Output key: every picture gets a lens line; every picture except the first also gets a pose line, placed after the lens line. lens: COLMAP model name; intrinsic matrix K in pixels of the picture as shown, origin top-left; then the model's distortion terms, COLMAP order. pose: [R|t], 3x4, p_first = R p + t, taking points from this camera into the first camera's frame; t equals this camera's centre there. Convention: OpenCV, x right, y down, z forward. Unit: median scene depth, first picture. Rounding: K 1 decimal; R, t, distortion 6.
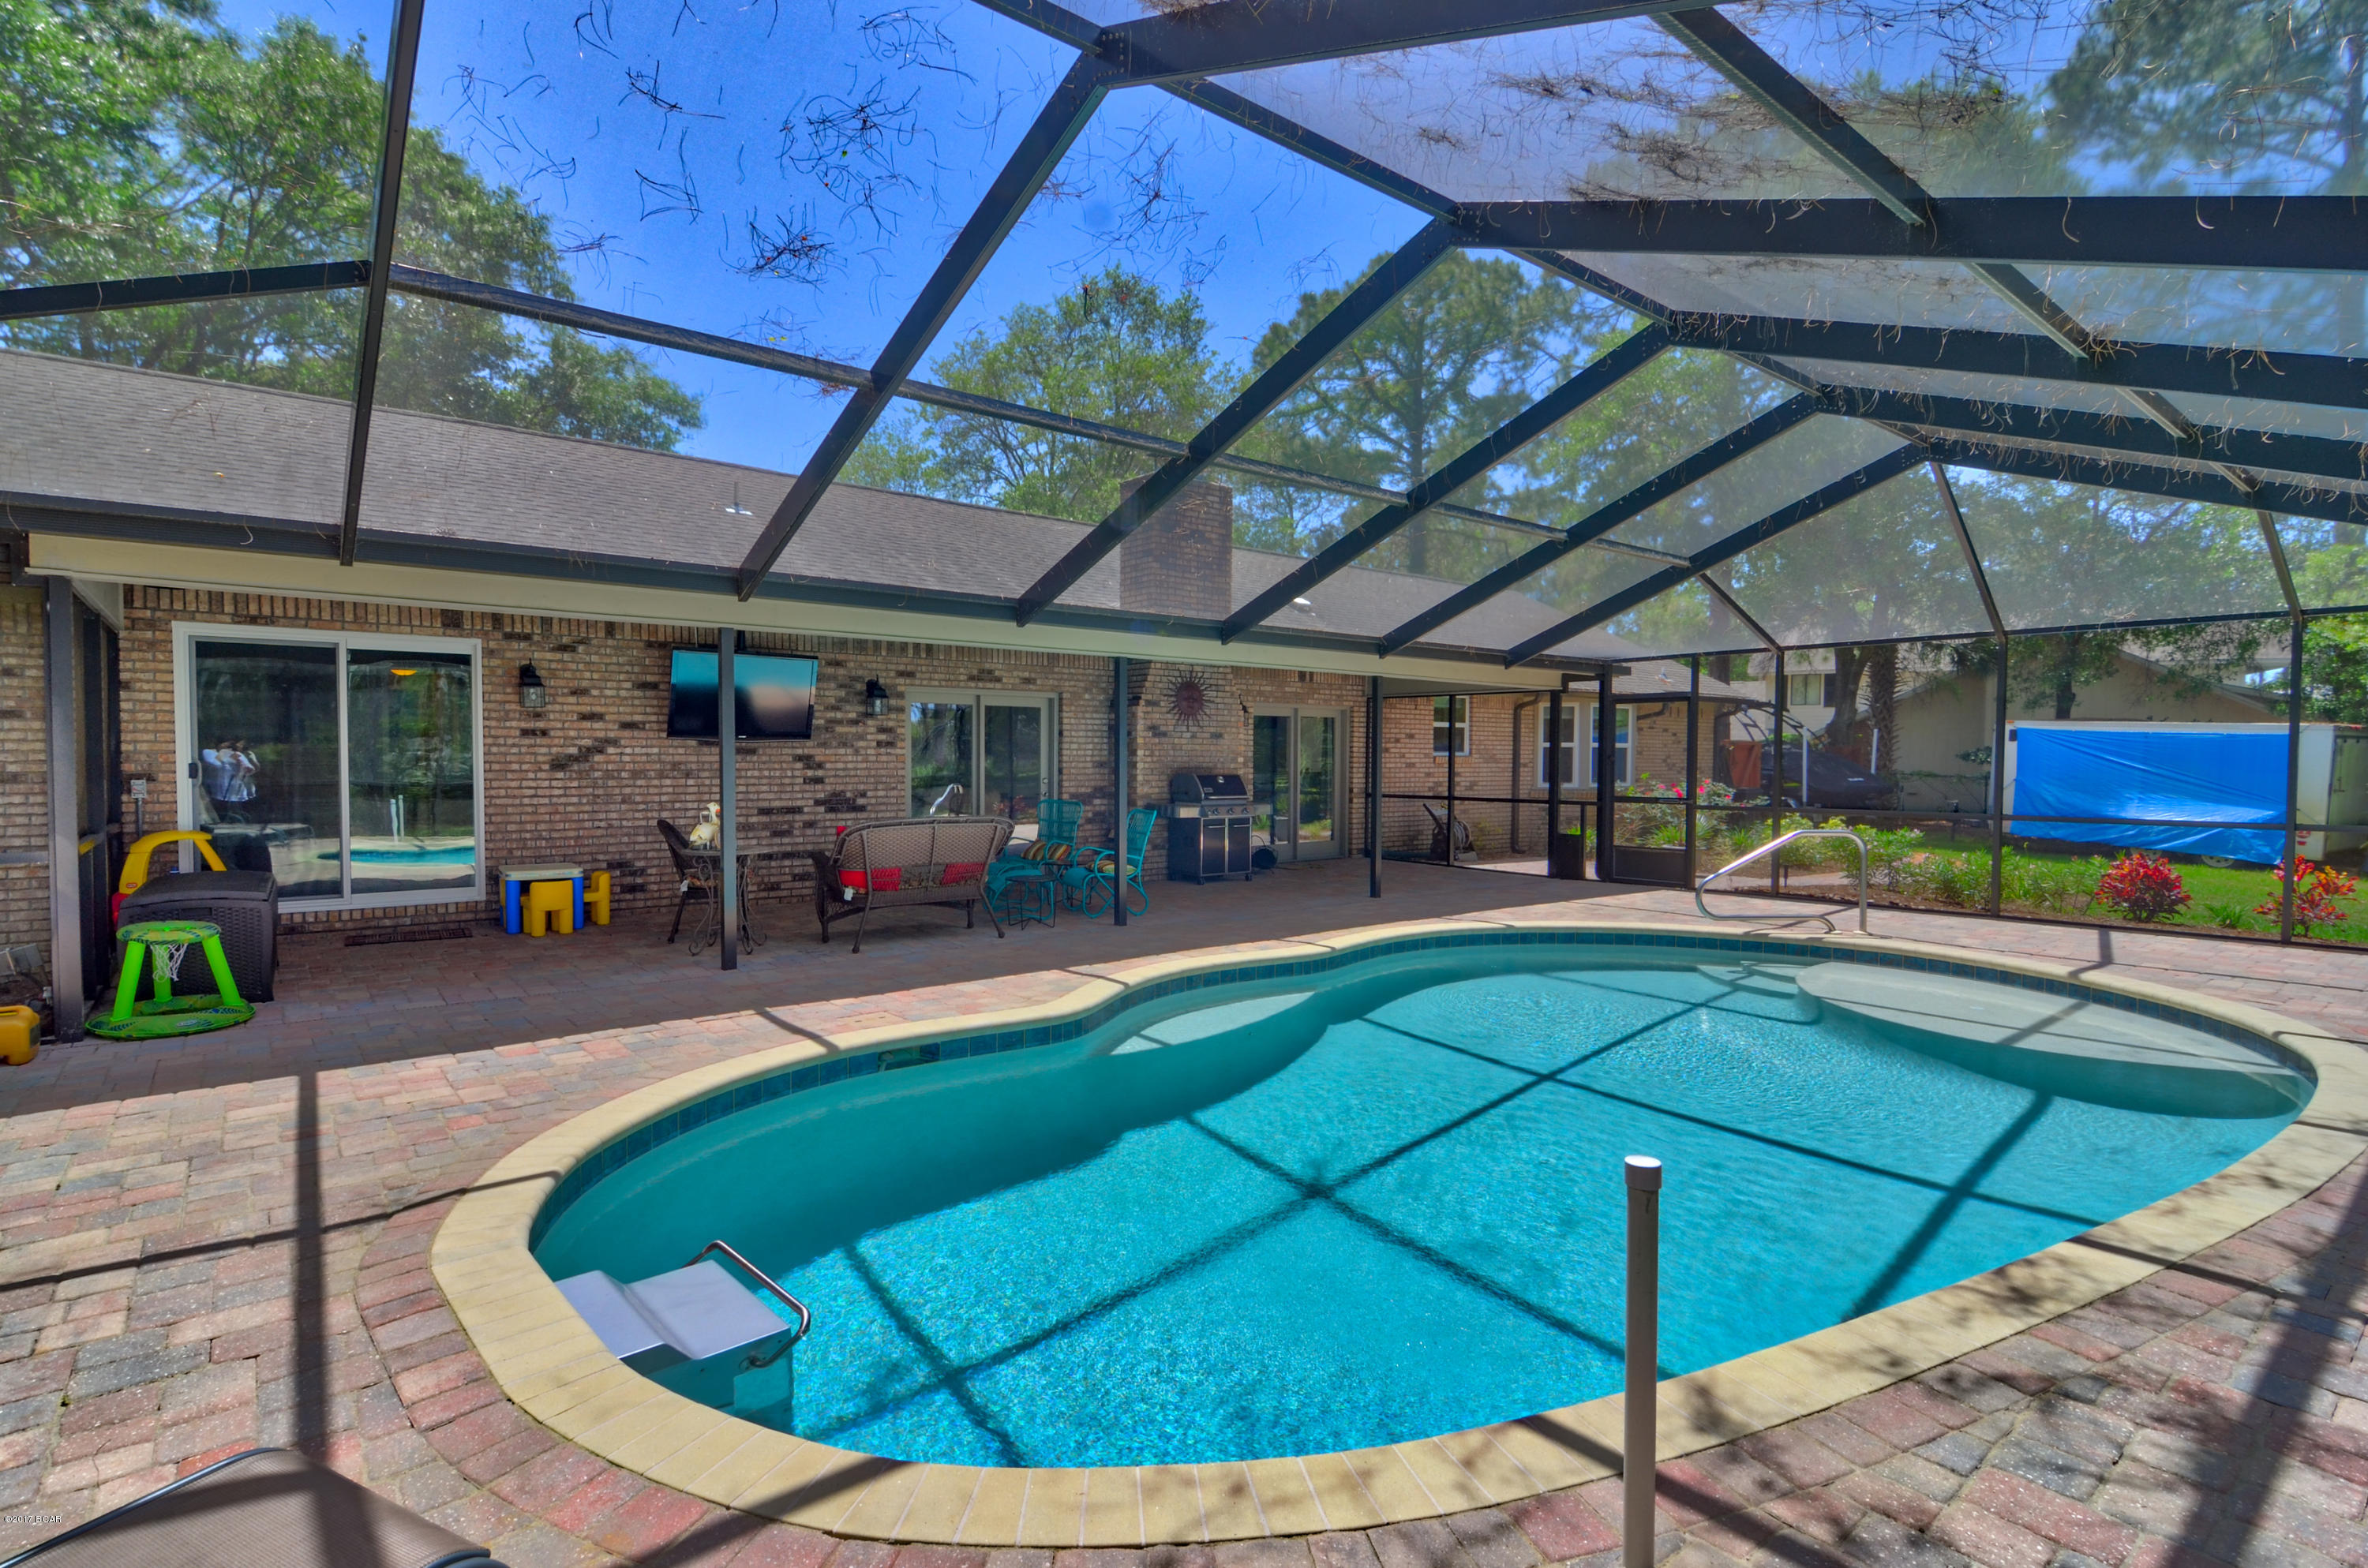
lens RADIAL K [[1145.5, 0, 1185.4], [0, 1145.5, 786.7], [0, 0, 1]] dist [0.008327, -0.009679]
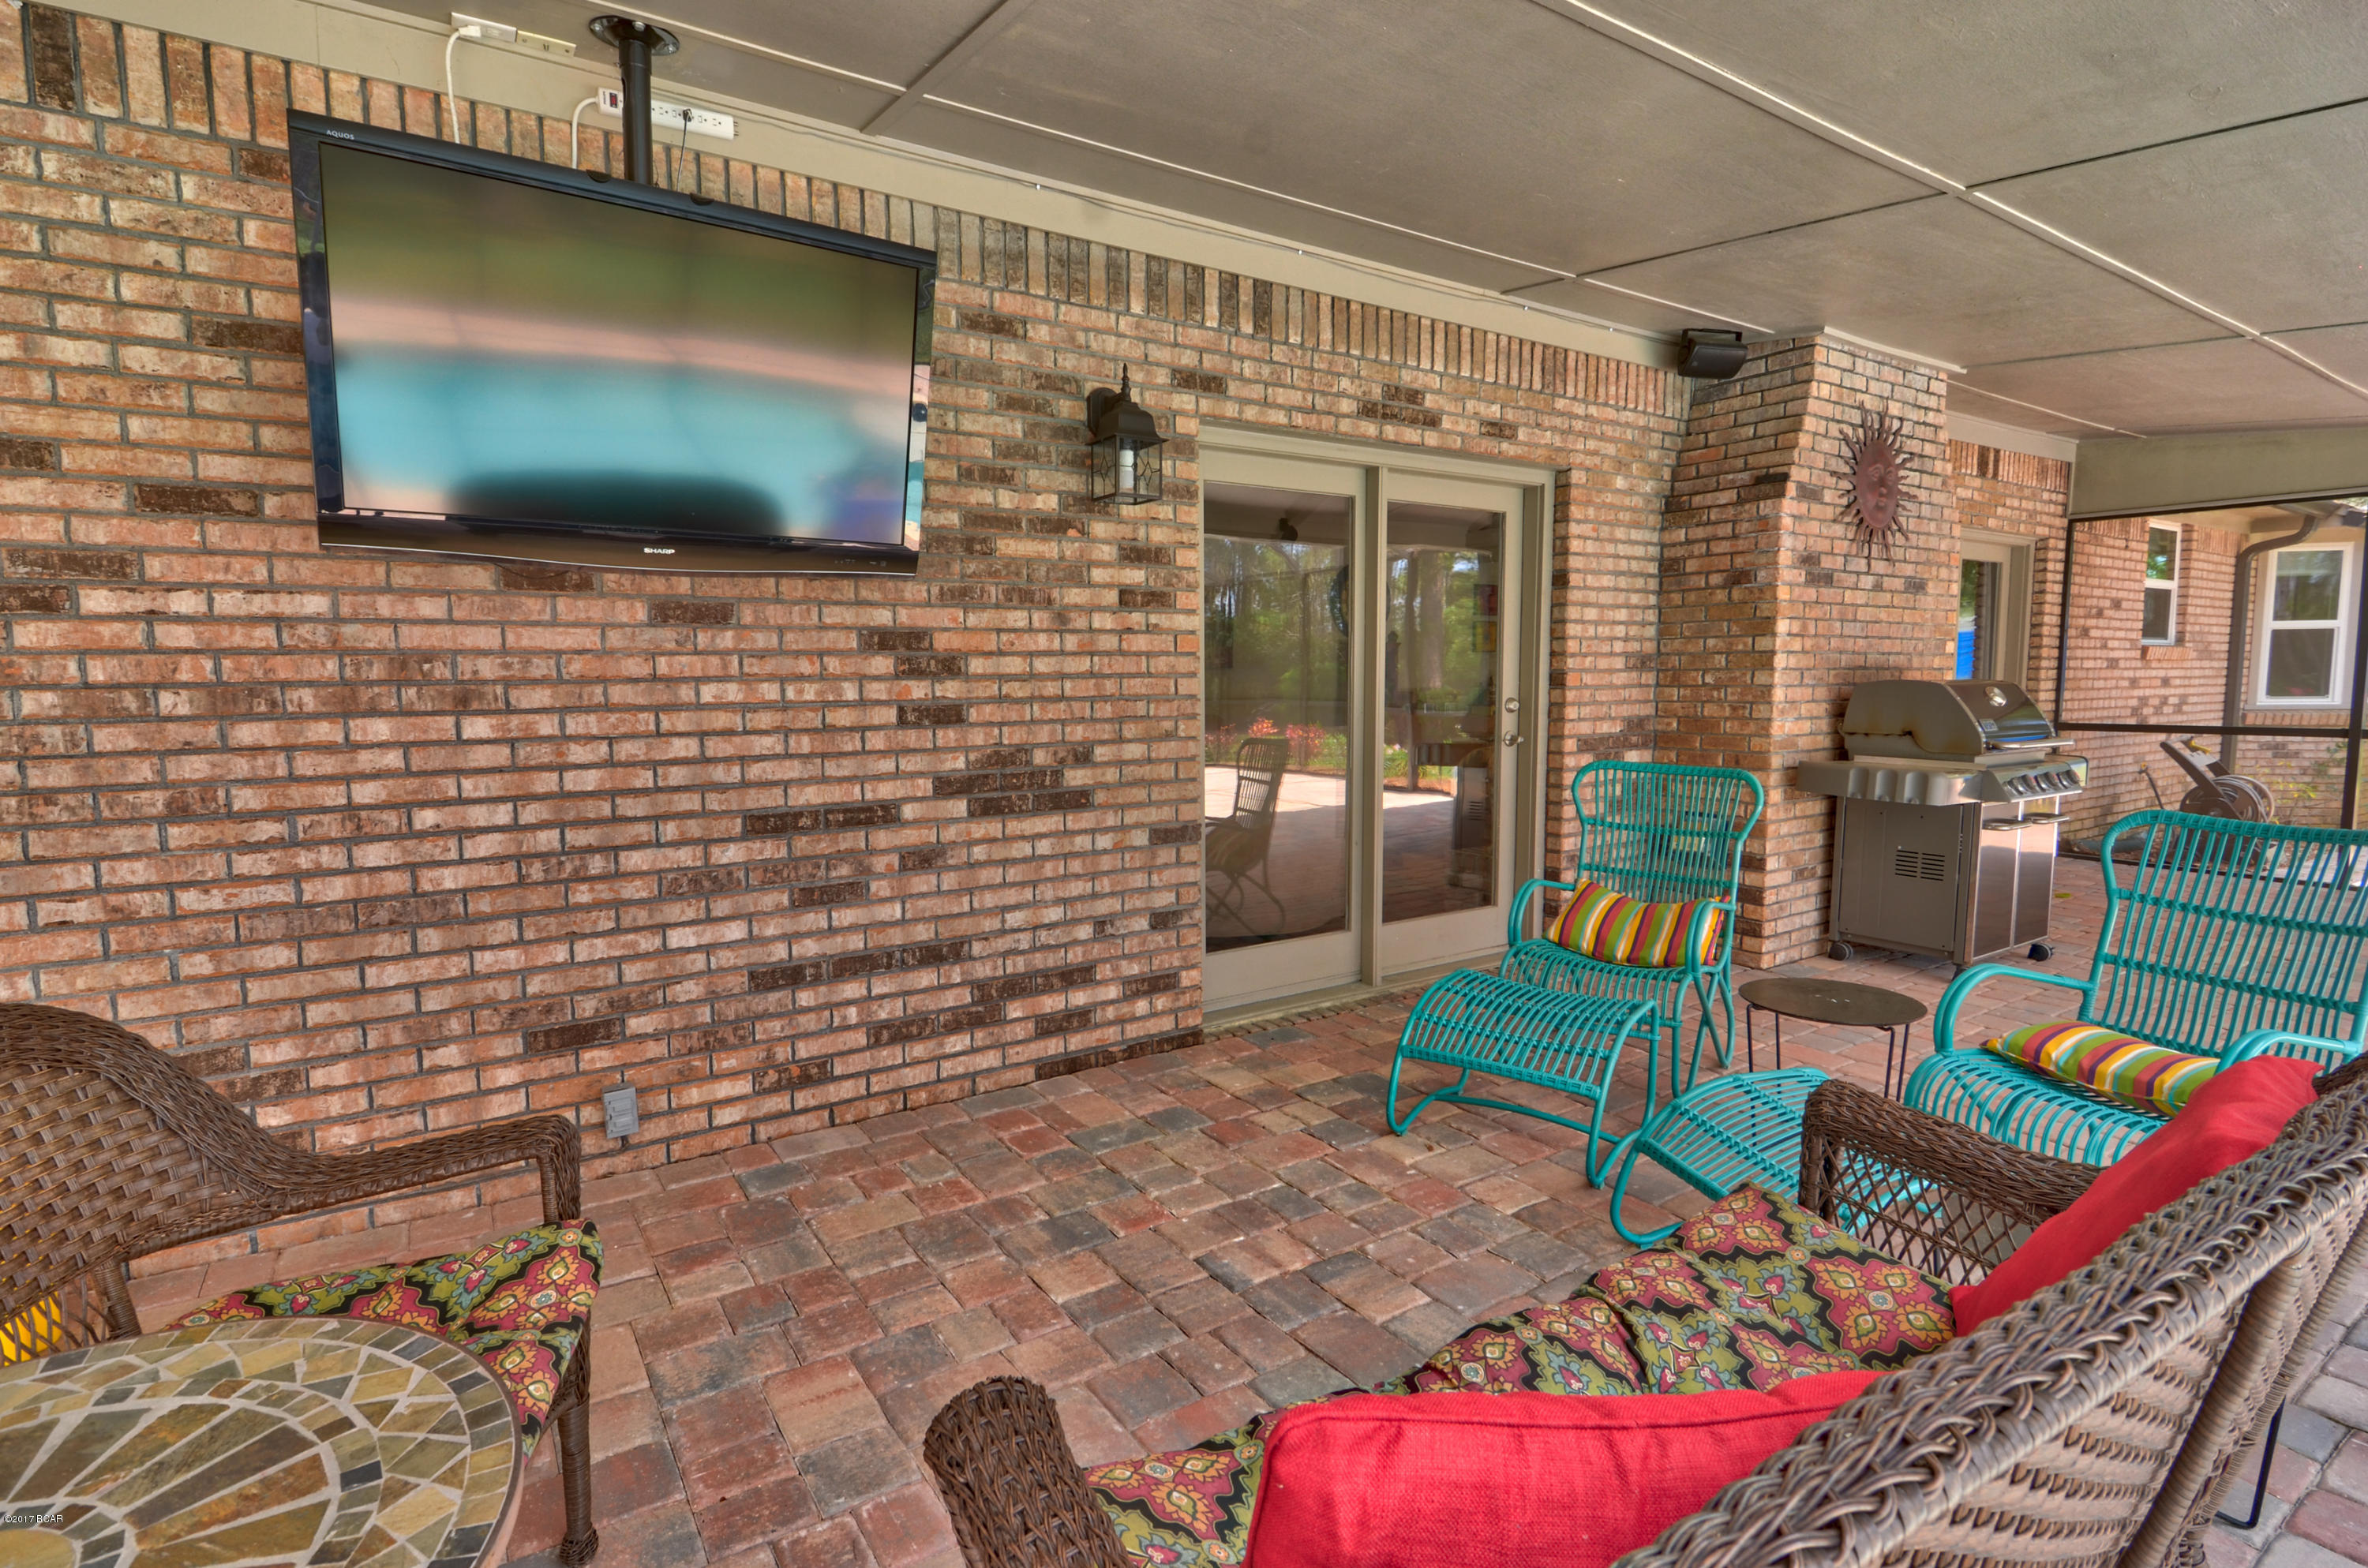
lens RADIAL K [[1145.5, 0, 1181.2], [0, 1145.5, 781.5], [0, 0, 1]] dist [0.008327, -0.009679]
pose [[0.994868, -0.002619, -0.101147, -0.225640], [0.009452, 0.997699, 0.067132, -0.007336], [0.100738, -0.067744, 0.992604, 0.697870]]
